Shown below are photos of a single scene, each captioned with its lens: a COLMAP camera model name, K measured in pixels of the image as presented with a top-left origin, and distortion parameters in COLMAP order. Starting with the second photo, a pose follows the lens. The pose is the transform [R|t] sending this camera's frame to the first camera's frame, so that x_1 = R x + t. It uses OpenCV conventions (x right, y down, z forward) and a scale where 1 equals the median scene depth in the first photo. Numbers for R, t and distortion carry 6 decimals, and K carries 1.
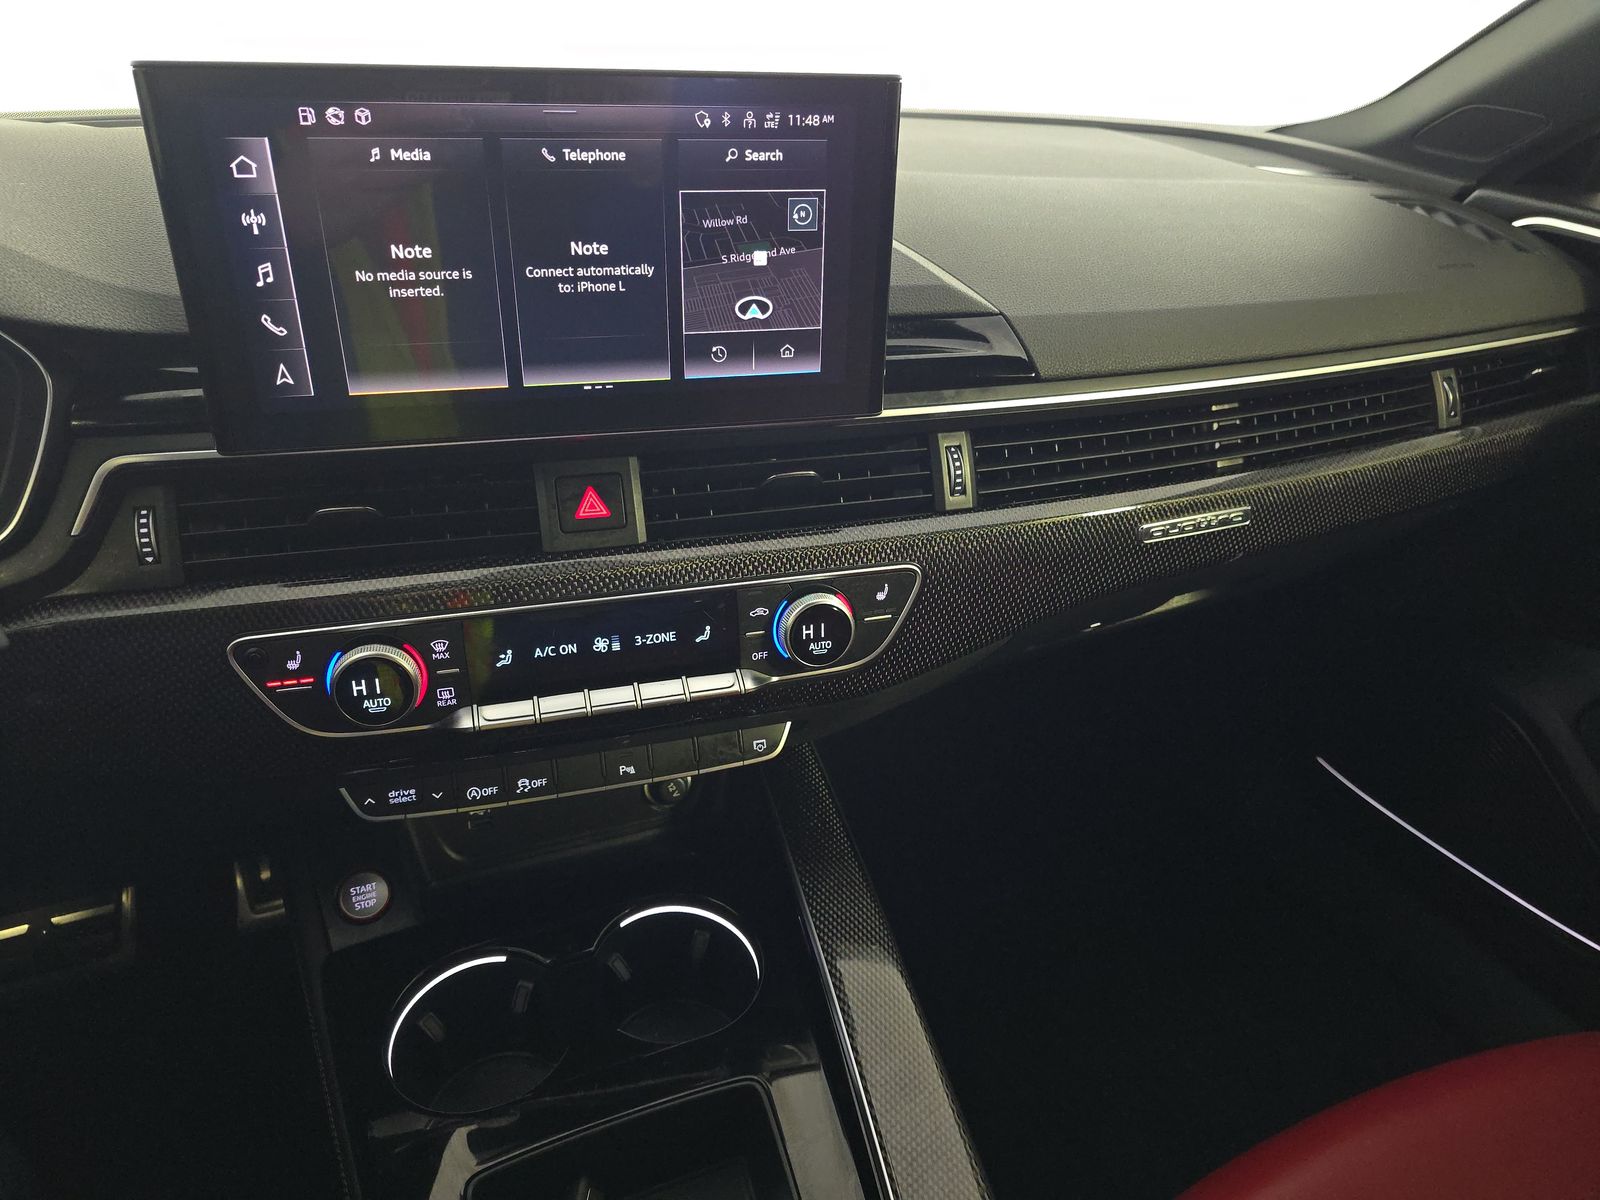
lens RADIAL K [[1085.8, 0, 795.8], [0, 1085.8, 607.2], [0, 0, 1]] dist [0.070794, -0.053755]
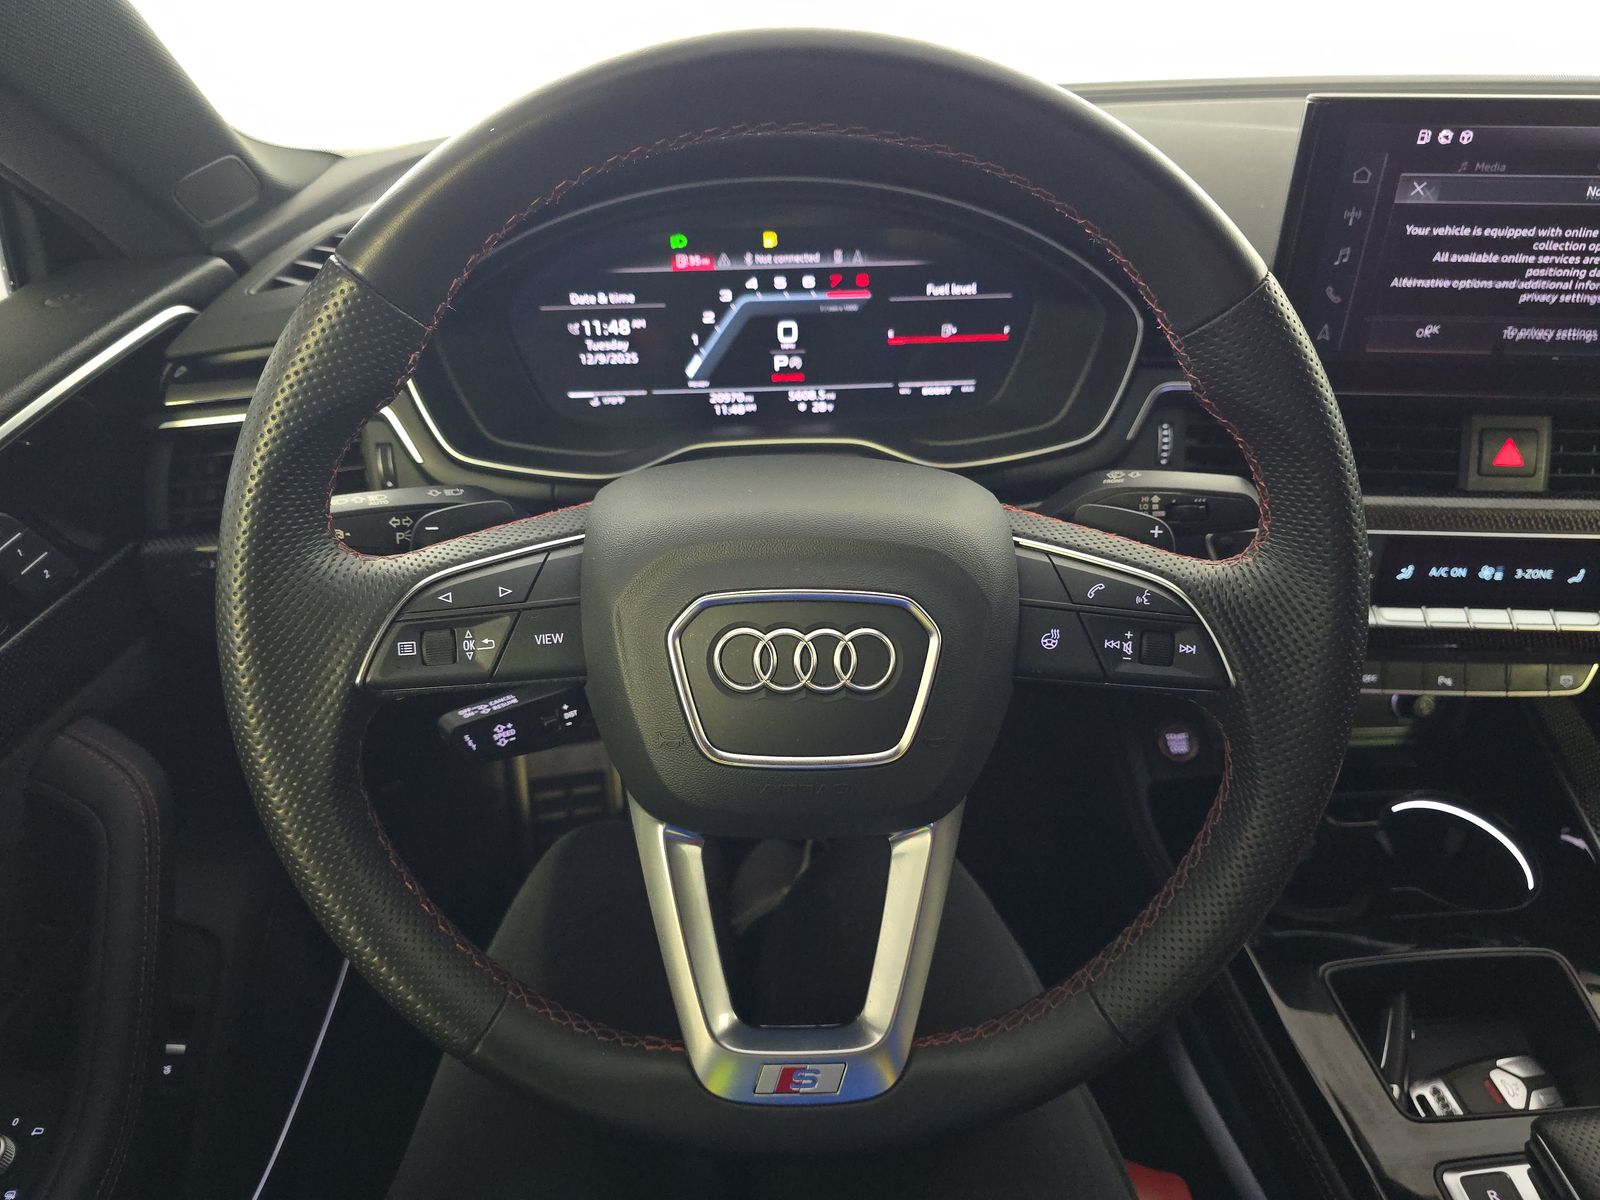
lens RADIAL K [[1085.8, 0, 795.8], [0, 1085.8, 607.2], [0, 0, 1]] dist [0.070794, -0.053755]
pose [[0.954481, 0.150000, -0.257810, -0.590945], [-0.136521, 0.988195, 0.069521, 0.092061], [0.265194, -0.031160, 0.963691, -0.382297]]
